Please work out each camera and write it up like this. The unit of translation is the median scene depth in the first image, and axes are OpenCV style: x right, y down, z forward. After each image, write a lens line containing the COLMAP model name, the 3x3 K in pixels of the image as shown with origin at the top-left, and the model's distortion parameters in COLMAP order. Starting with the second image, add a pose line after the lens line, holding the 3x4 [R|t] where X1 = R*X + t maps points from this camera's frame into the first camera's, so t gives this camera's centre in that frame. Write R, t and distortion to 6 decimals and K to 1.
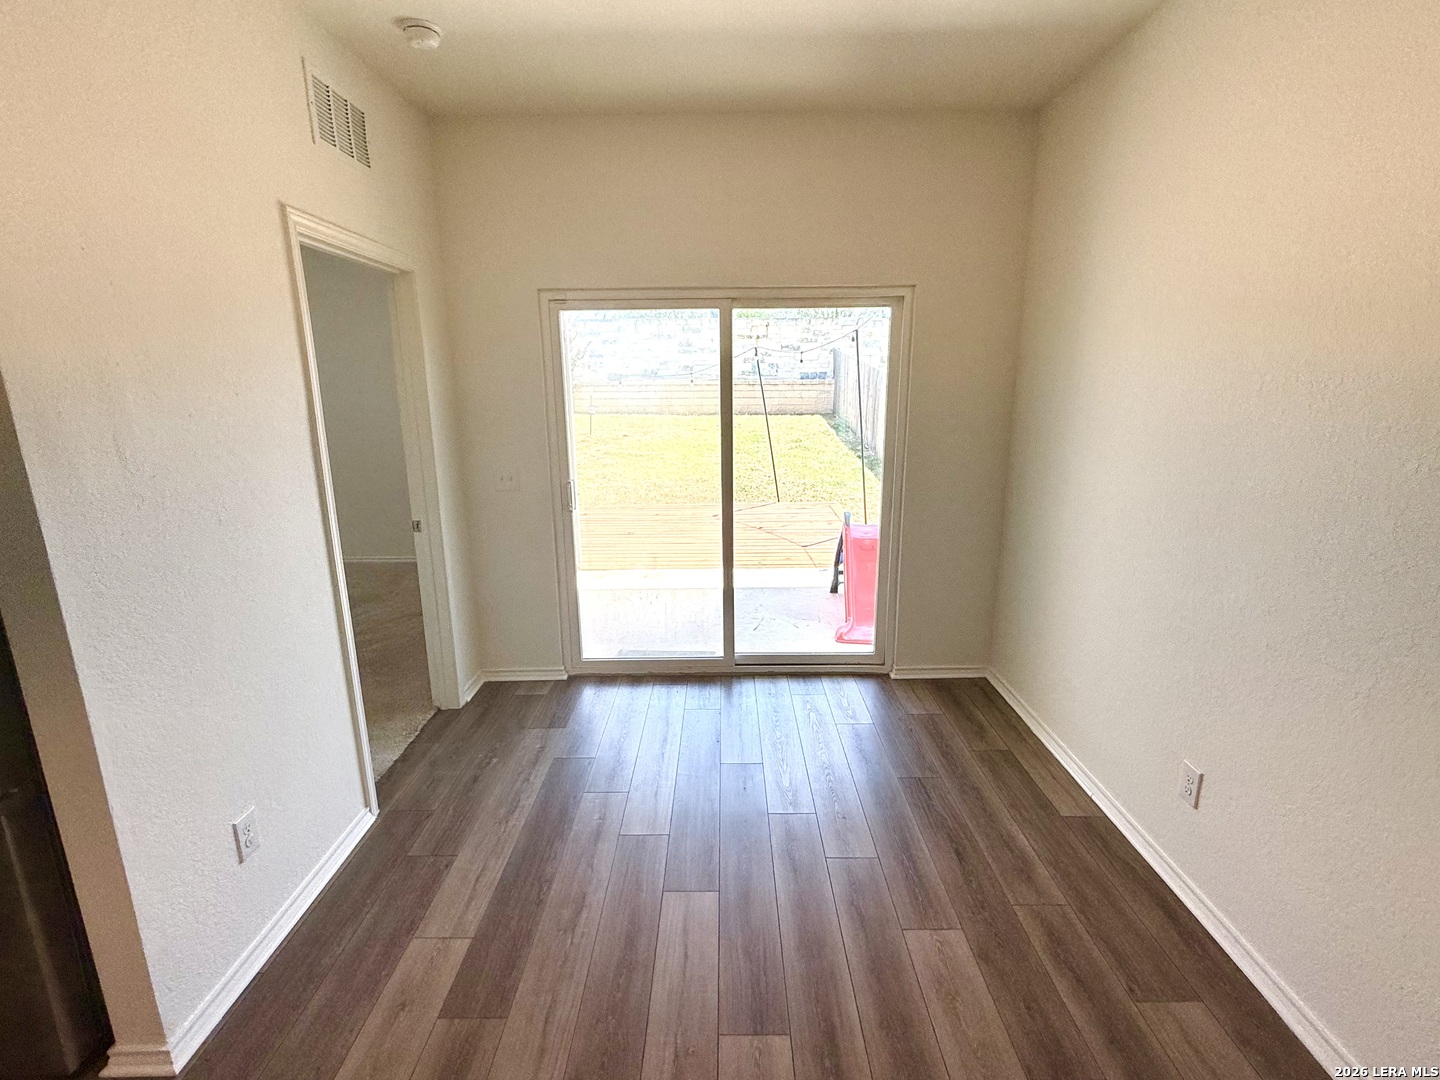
lens RADIAL K [[679.6, 0, 719.3], [0, 679.6, 537.7], [0, 0, 1]] dist [0.002337, -0.000440]
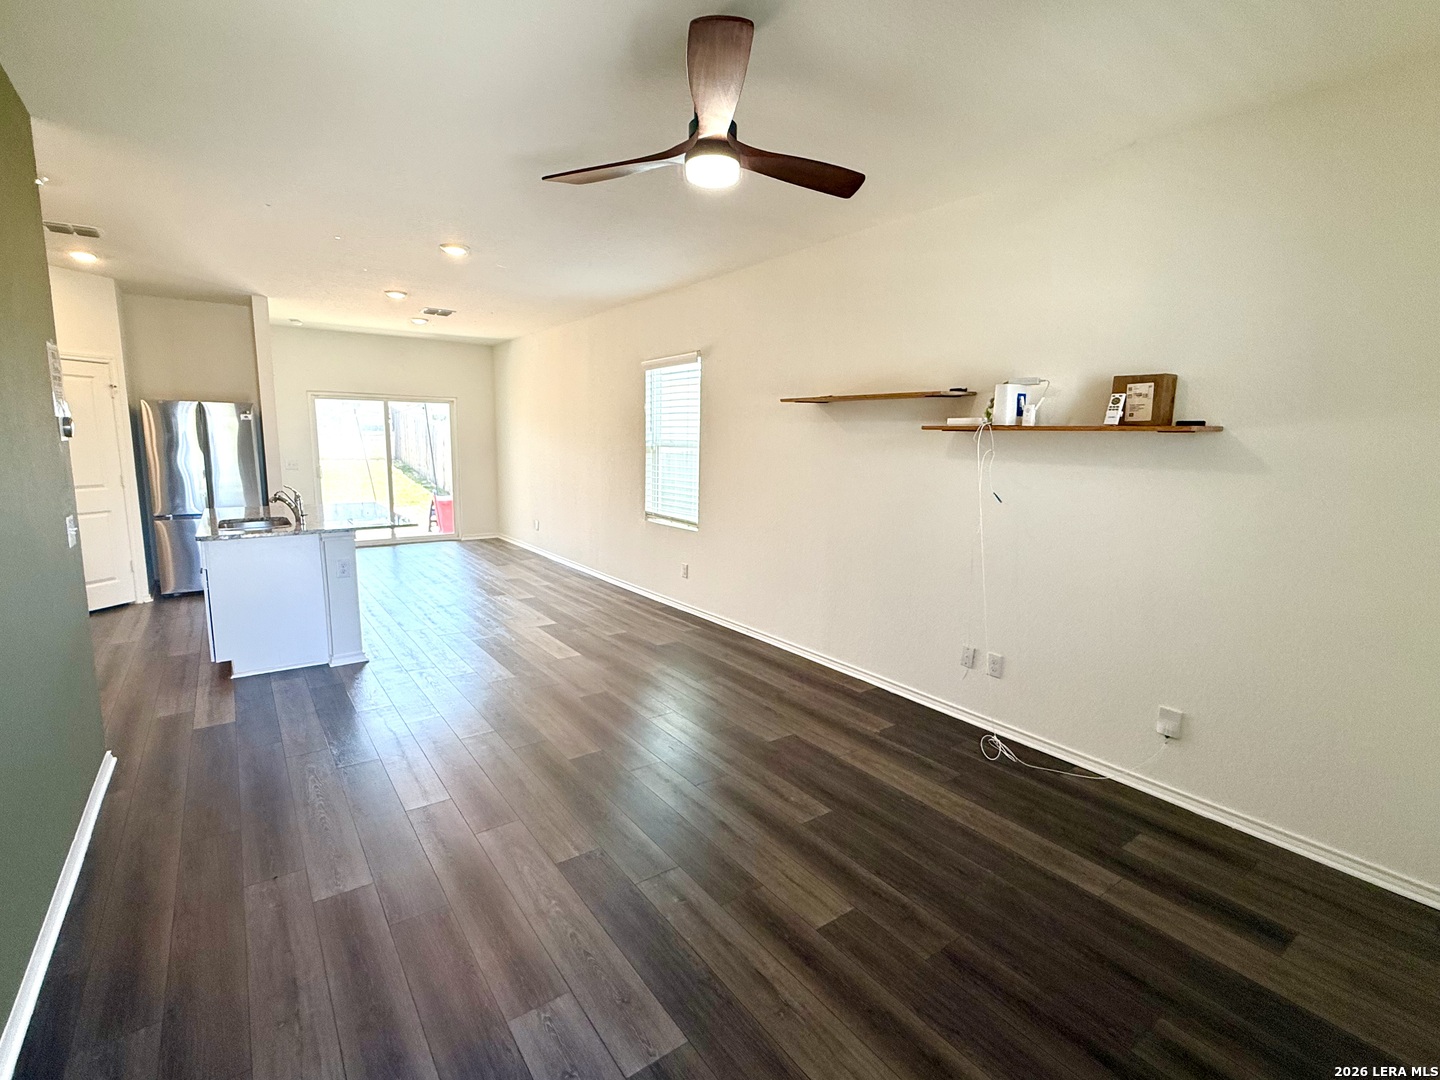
lens RADIAL K [[679.6, 0, 720.0], [0, 679.6, 540.0], [0, 0, 1]] dist [0.002337, -0.000440]
pose [[0.806170, -0.065001, 0.588103, -0.534331], [0.110919, 0.992929, -0.042303, 0.464192], [-0.581195, 0.099335, 0.807679, -1.871112]]
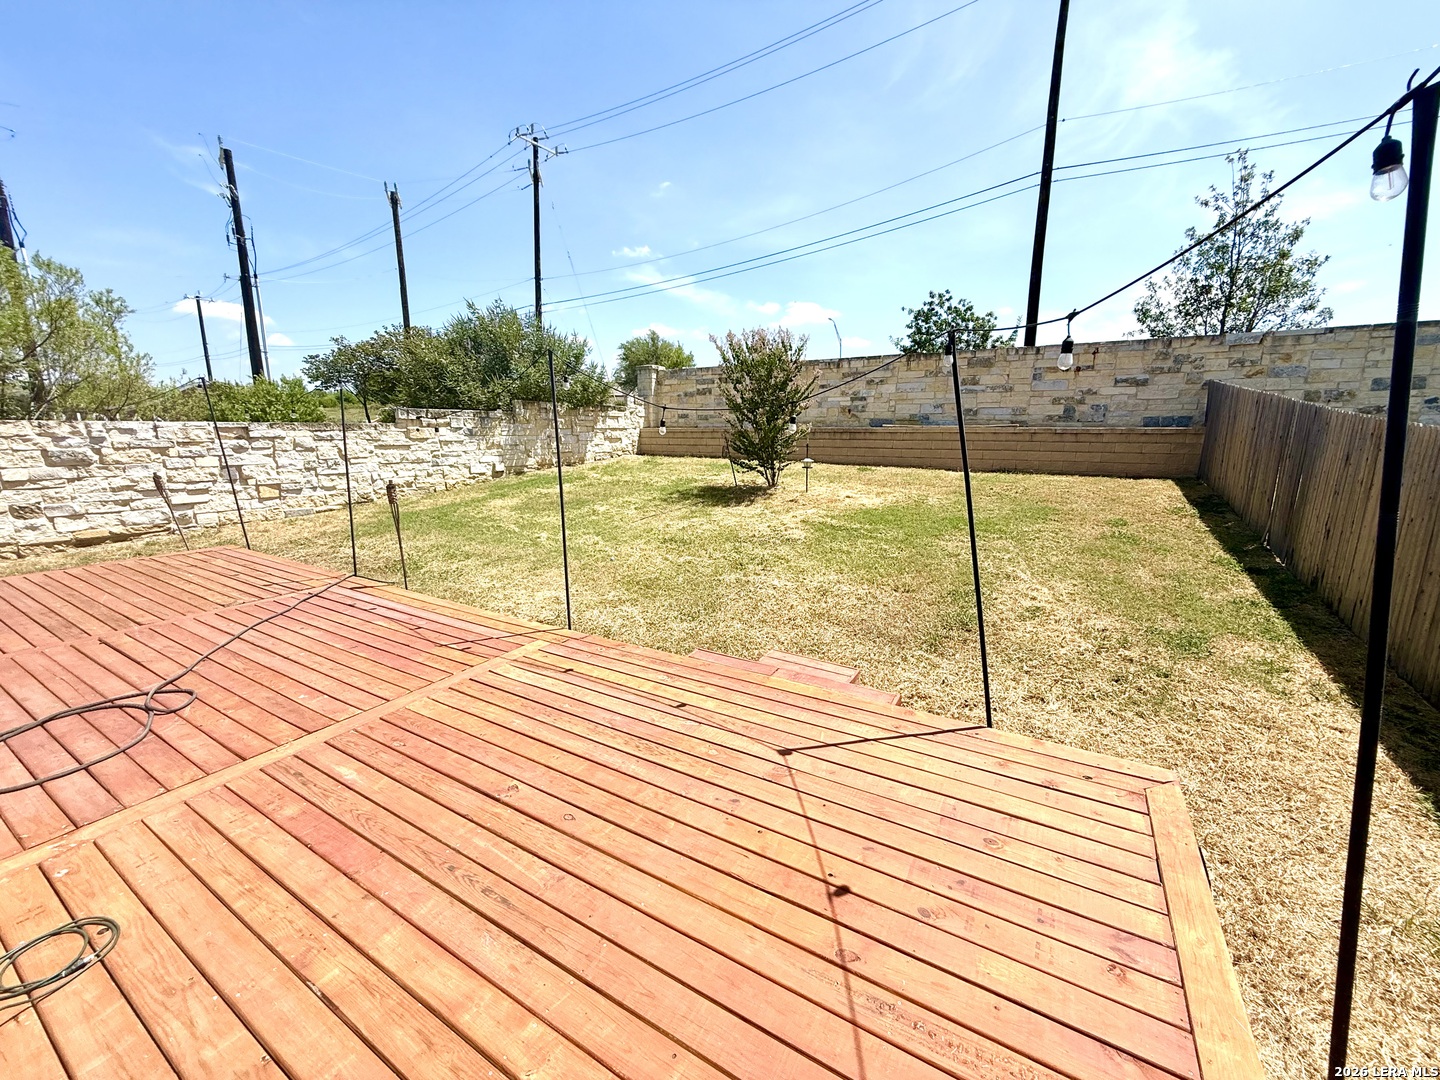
lens RADIAL K [[576.0, 0, 710.6], [0, 576.0, 540.6], [0, 0, 1]] dist [-0.001342, -0.000501]
pose [[0.858867, 0.105060, -0.501308, 0.280400], [-0.122519, 0.992464, -0.001913, -0.372544], [0.497329, 0.063062, 0.865267, 1.668729]]
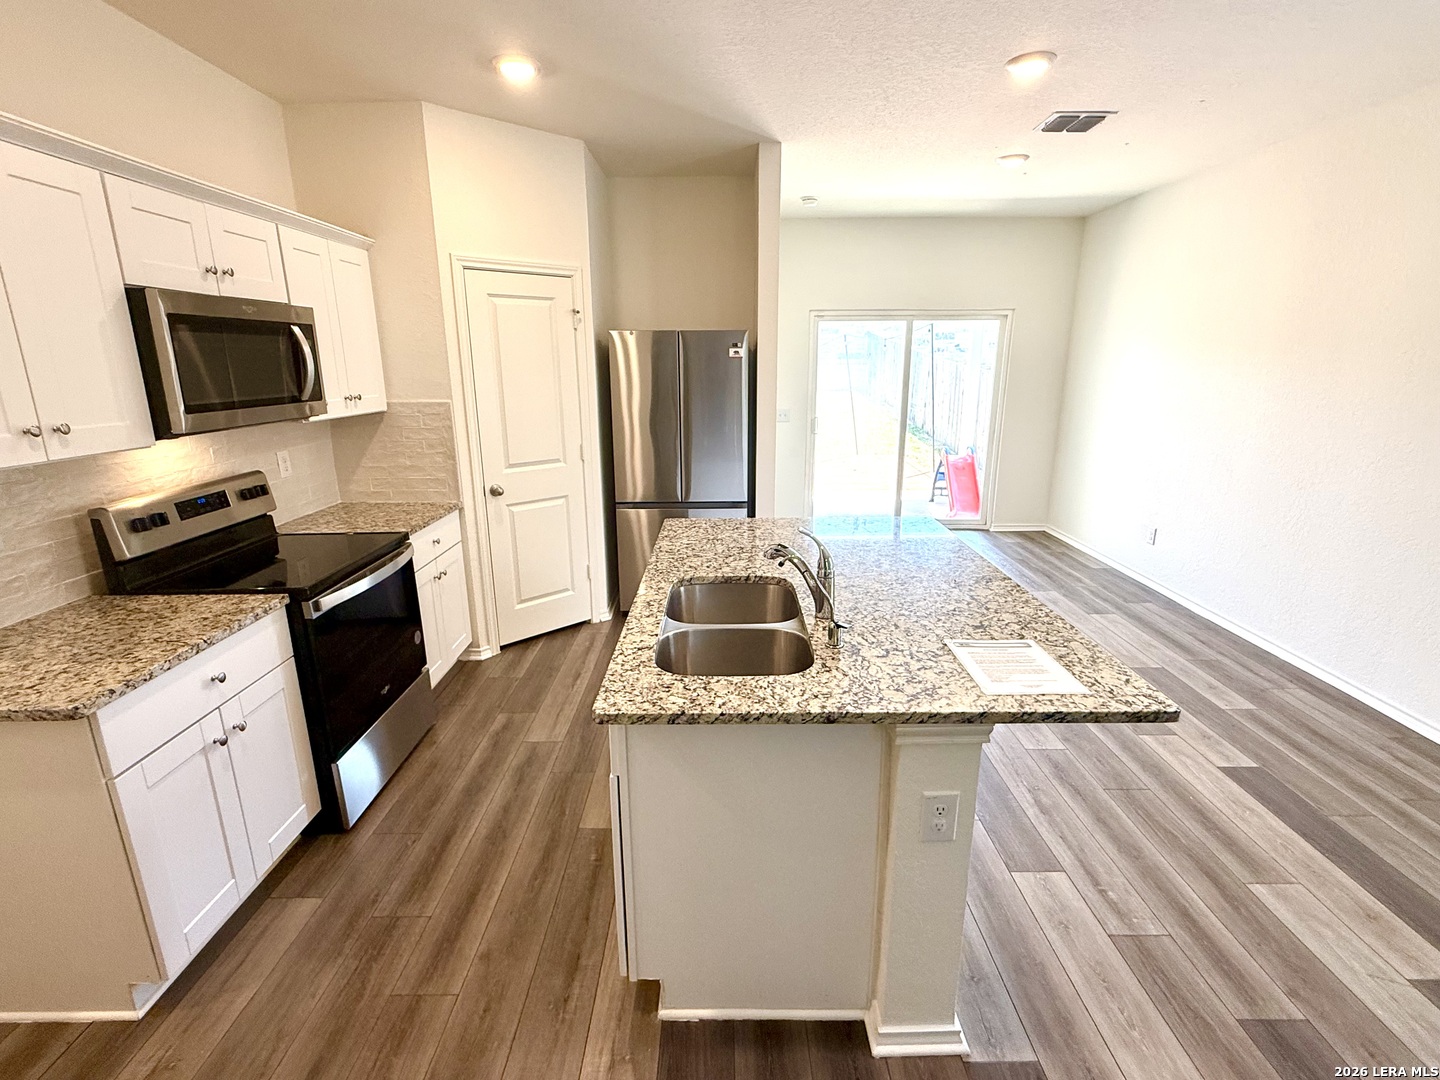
lens RADIAL K [[679.6, 0, 720.3], [0, 679.6, 539.1], [0, 0, 1]] dist [0.002337, -0.000440]
pose [[0.999969, 0.004273, 0.006586, -0.497233], [-0.004472, 0.999523, 0.030560, 0.191129], [-0.006453, -0.030589, 0.999511, -0.819799]]
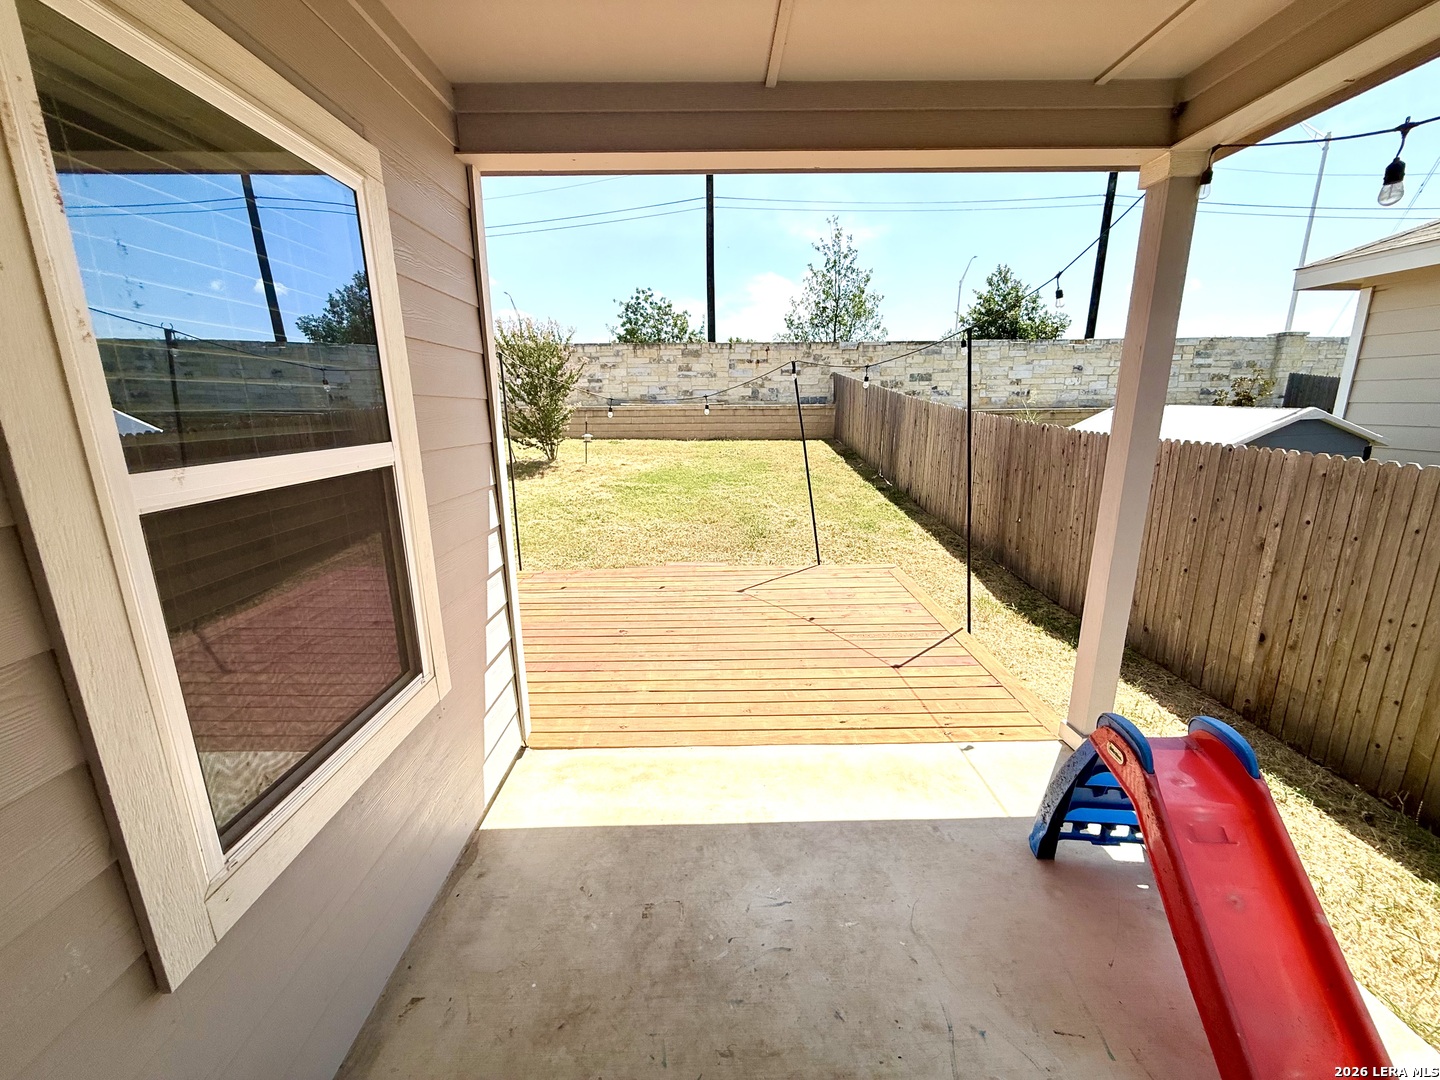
lens RADIAL K [[576.0, 0, 718.4], [0, 576.0, 539.7], [0, 0, 1]] dist [-0.001342, -0.000501]
pose [[0.999859, -0.004579, 0.016130, -0.096988], [0.004533, 0.999986, 0.002865, -0.223078], [-0.016143, -0.002792, 0.999866, 0.942867]]
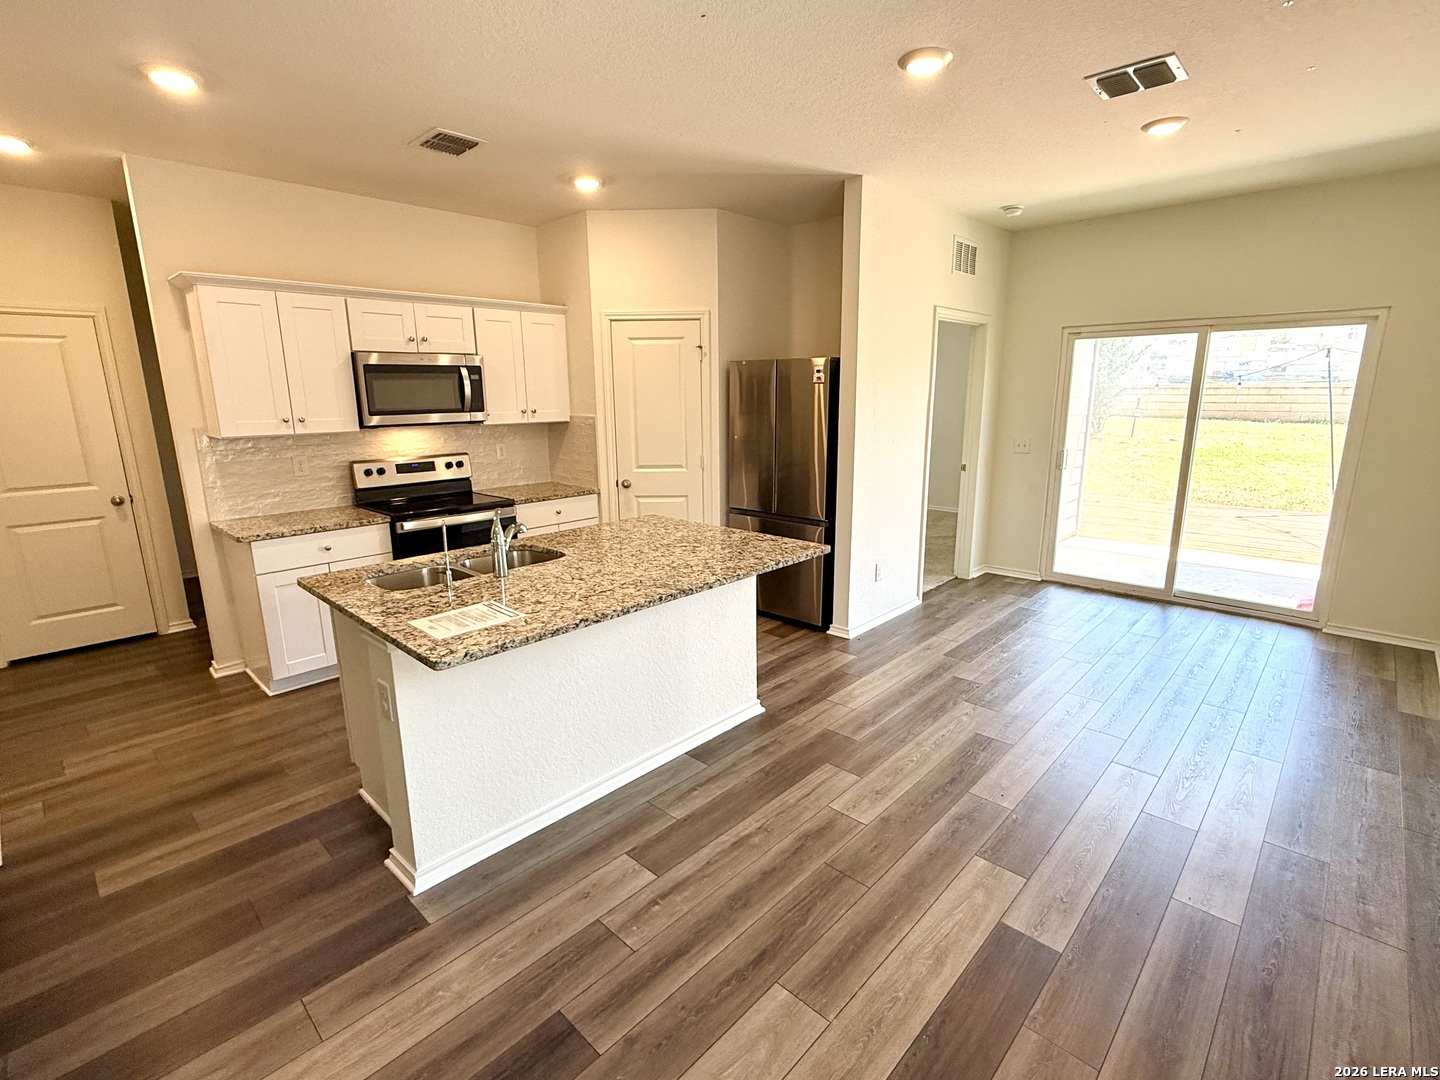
lens RADIAL K [[679.6, 0, 722.6], [0, 679.6, 540.3], [0, 0, 1]] dist [0.002337, -0.000440]
pose [[0.731573, 0.153406, -0.664279, 0.274072], [-0.153156, 0.986431, 0.059130, 0.149999], [0.664337, 0.058480, 0.745142, -0.661224]]
